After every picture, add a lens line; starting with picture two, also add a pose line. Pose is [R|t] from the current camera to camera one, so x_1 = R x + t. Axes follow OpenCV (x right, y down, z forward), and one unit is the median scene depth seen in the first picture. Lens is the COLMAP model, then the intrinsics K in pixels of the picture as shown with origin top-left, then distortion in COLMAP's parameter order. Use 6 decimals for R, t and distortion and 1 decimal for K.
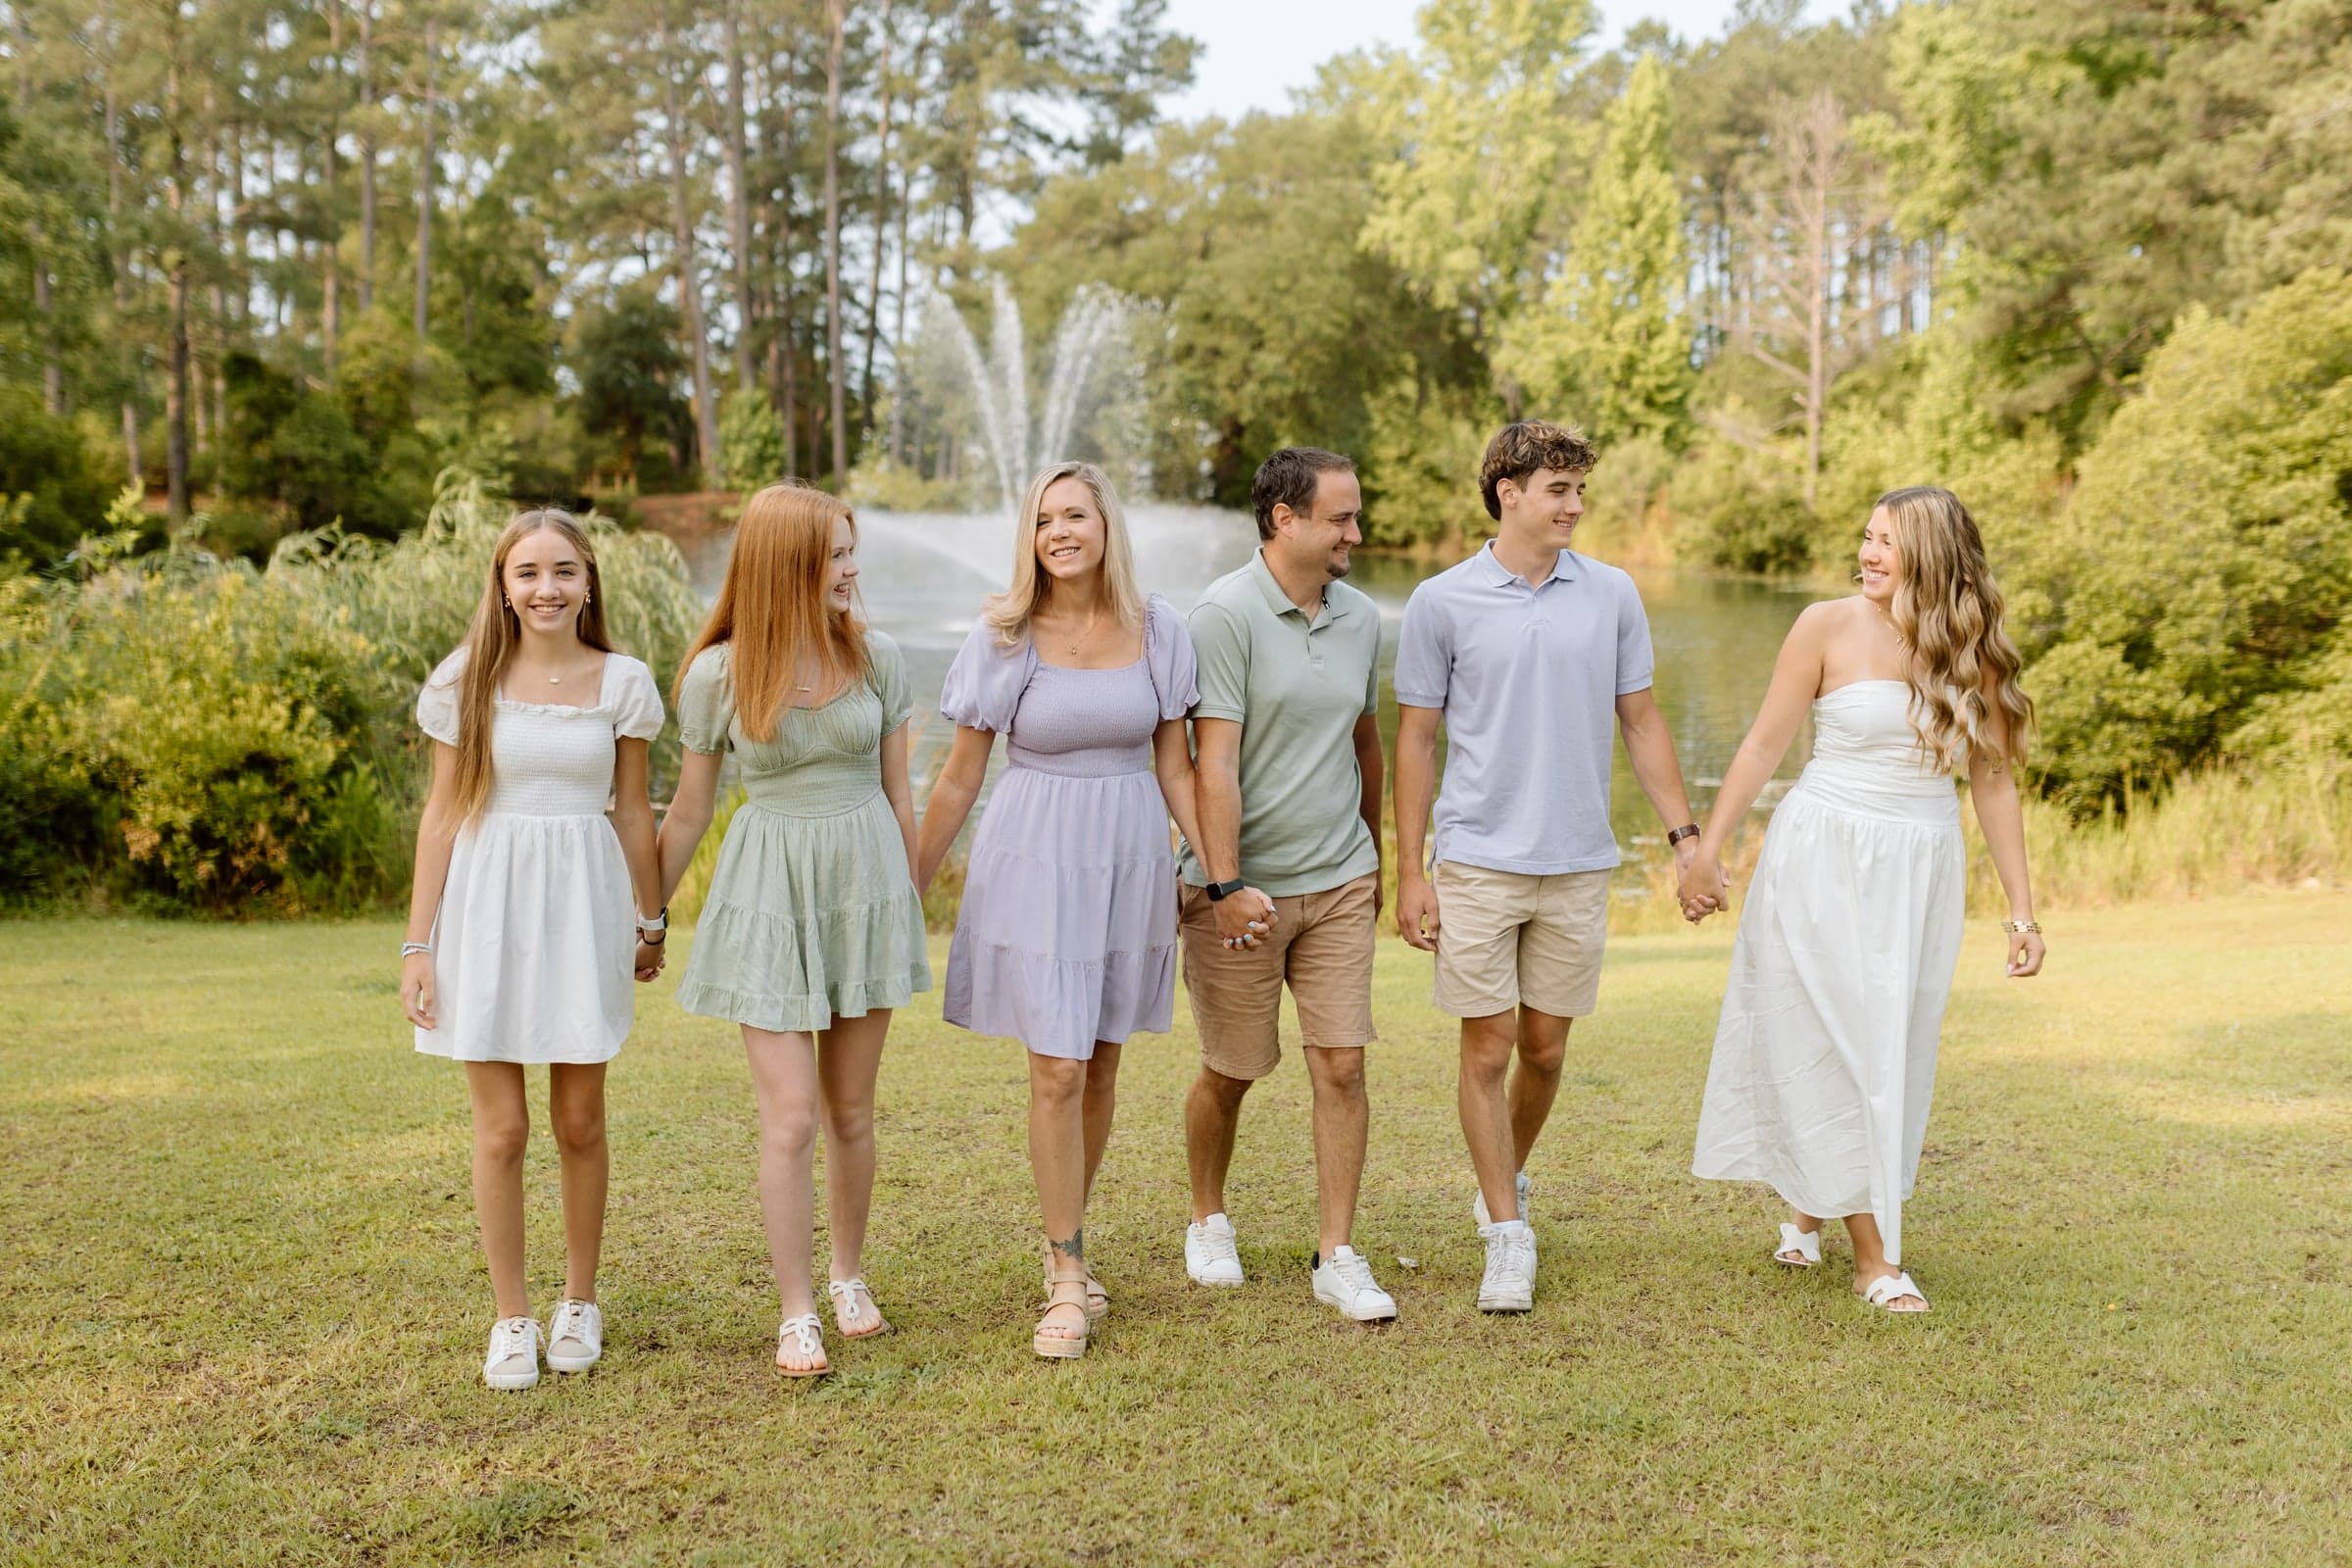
lens RADIAL K [[2773.5, 0, 1117.0], [0, 2773.5, 661.6], [0, 0, 1]] dist [-0.002334, -0.005343]
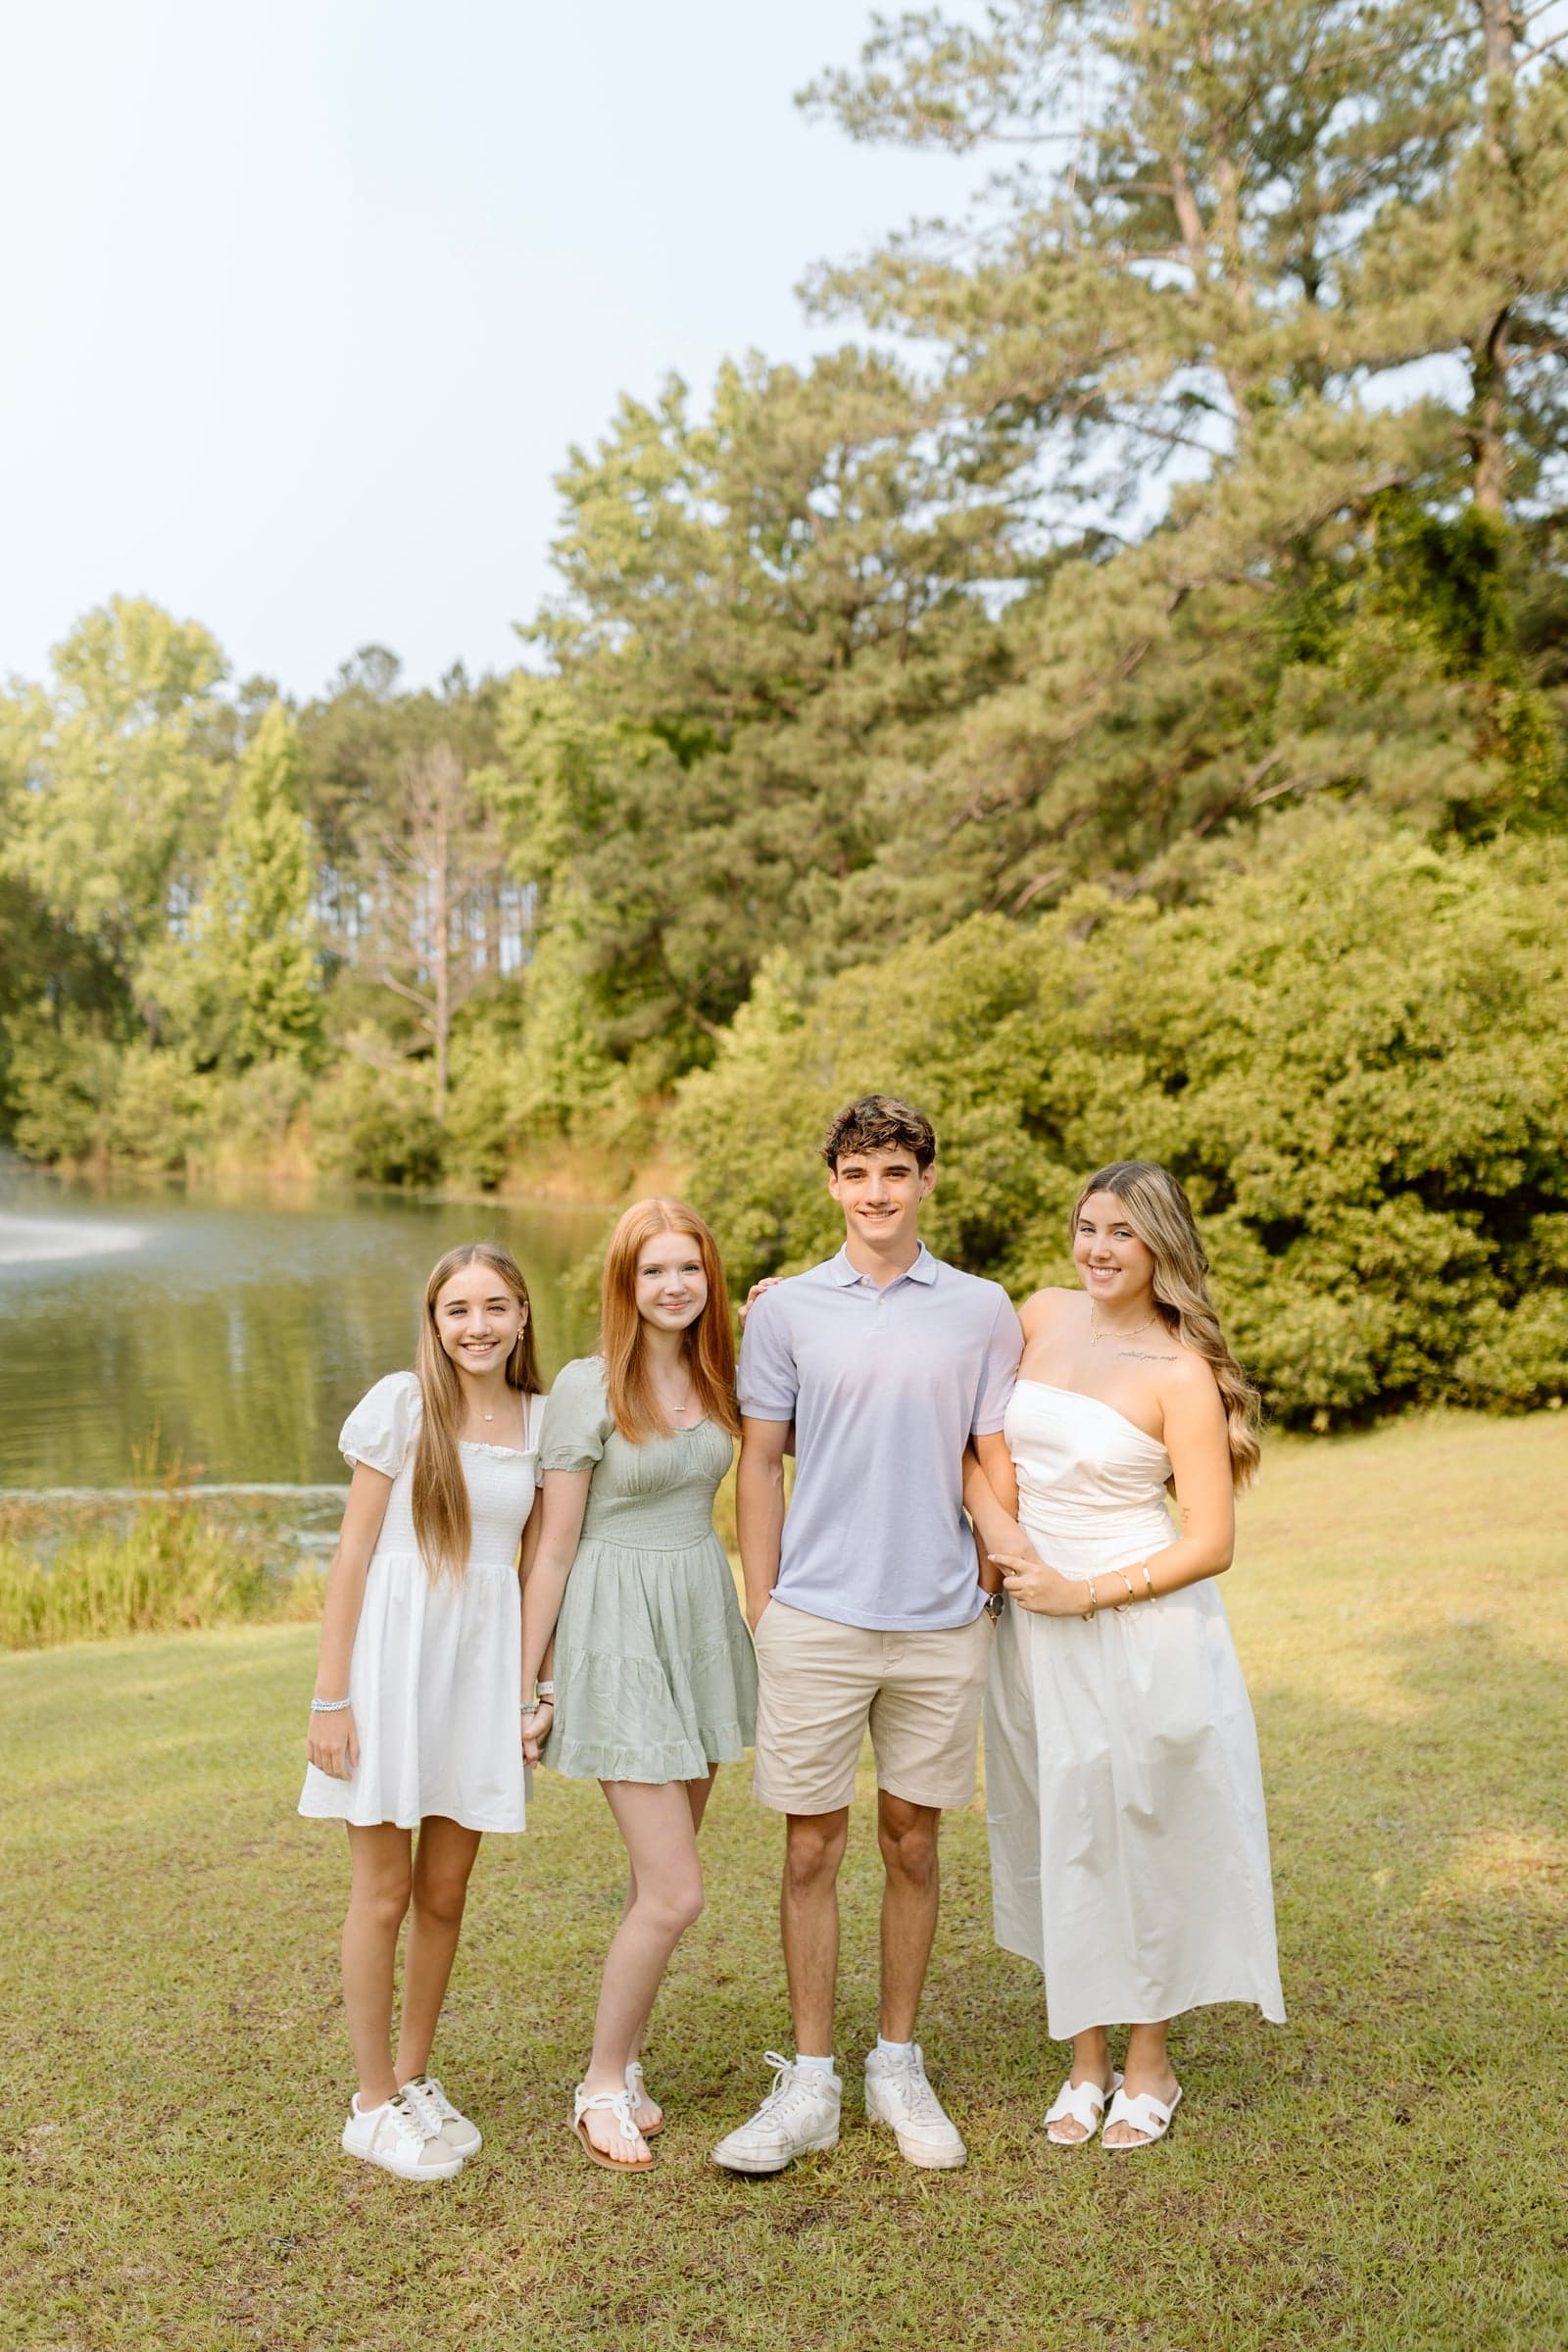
lens RADIAL K [[2294.2, 0, 733.9], [0, 2294.2, 1122.2], [0, 0, 1]] dist [0.005814, -0.001280]
pose [[0.904399, -0.006061, 0.426645, -0.029162], [0.027583, 0.998638, -0.044283, -0.012292], [-0.425795, 0.051818, 0.903334, 0.127217]]
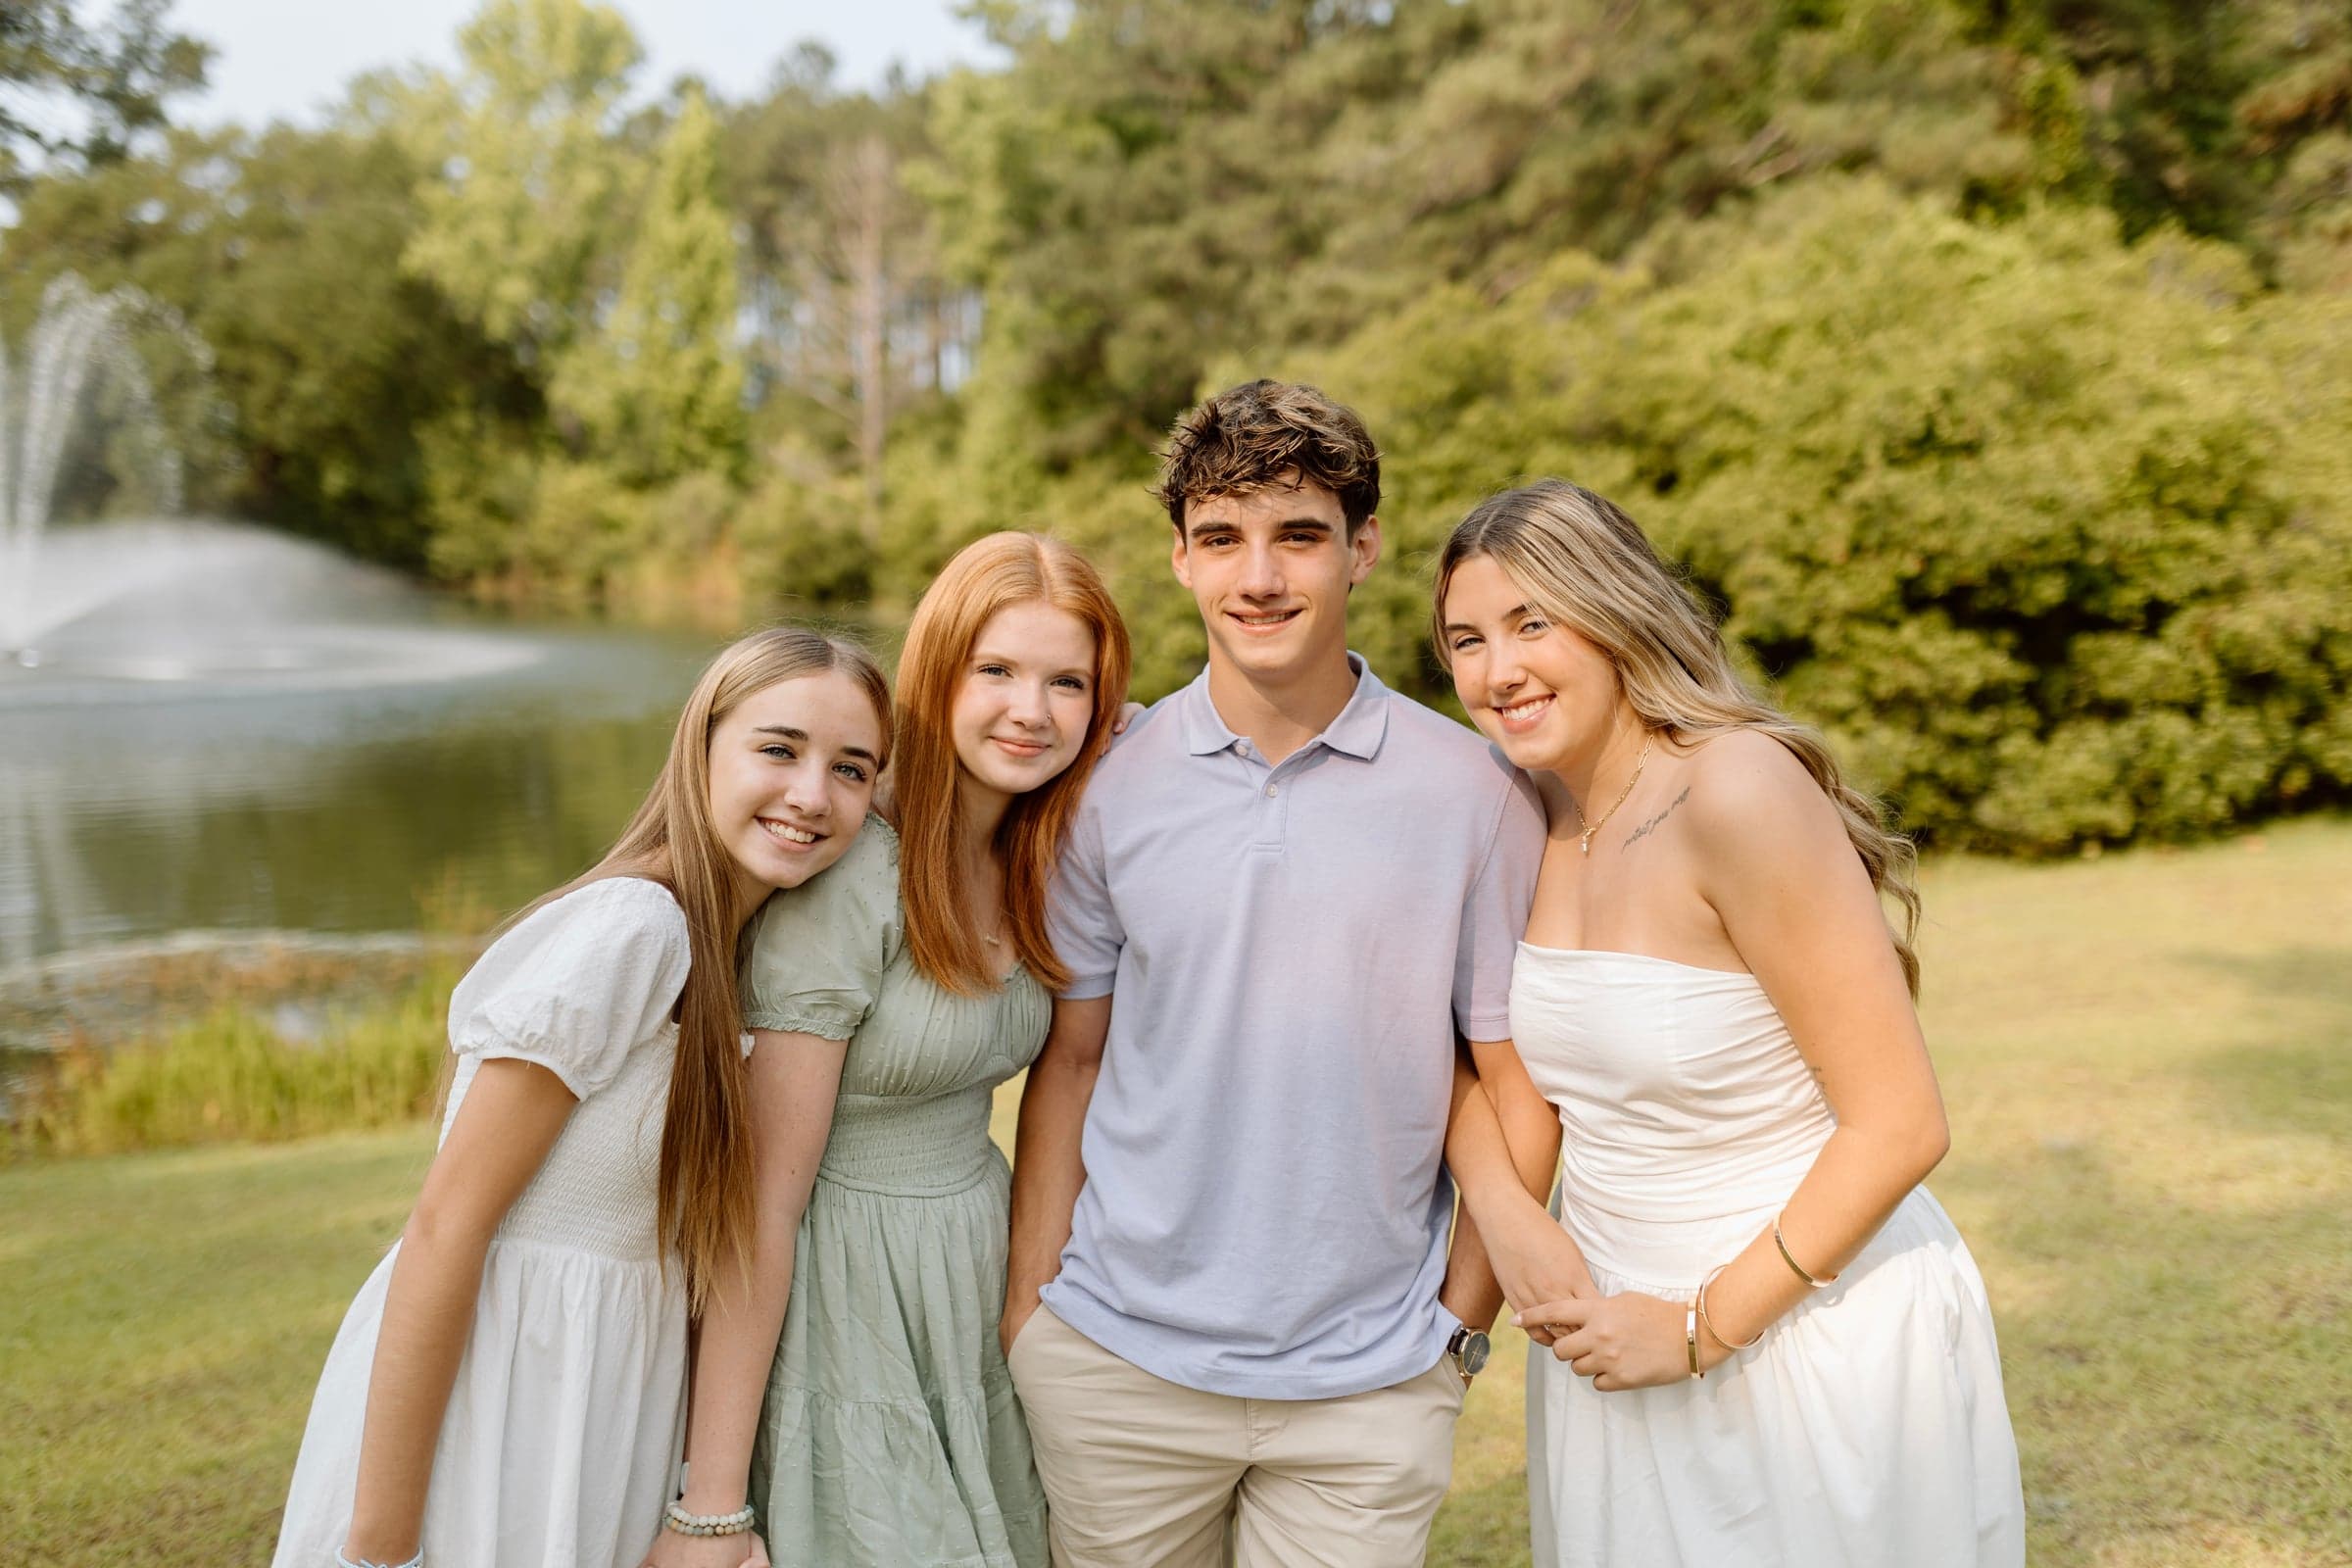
lens RADIAL K [[2104.1, 0, 1151.1], [0, 2104.1, 785.1], [0, 0, 1]] dist [0.017263, 0.012865]
pose [[0.915524, -0.044775, 0.399764, 0.023882], [0.022493, 0.997929, 0.060259, -0.009155], [-0.401634, -0.046176, 0.914635, 0.215507]]
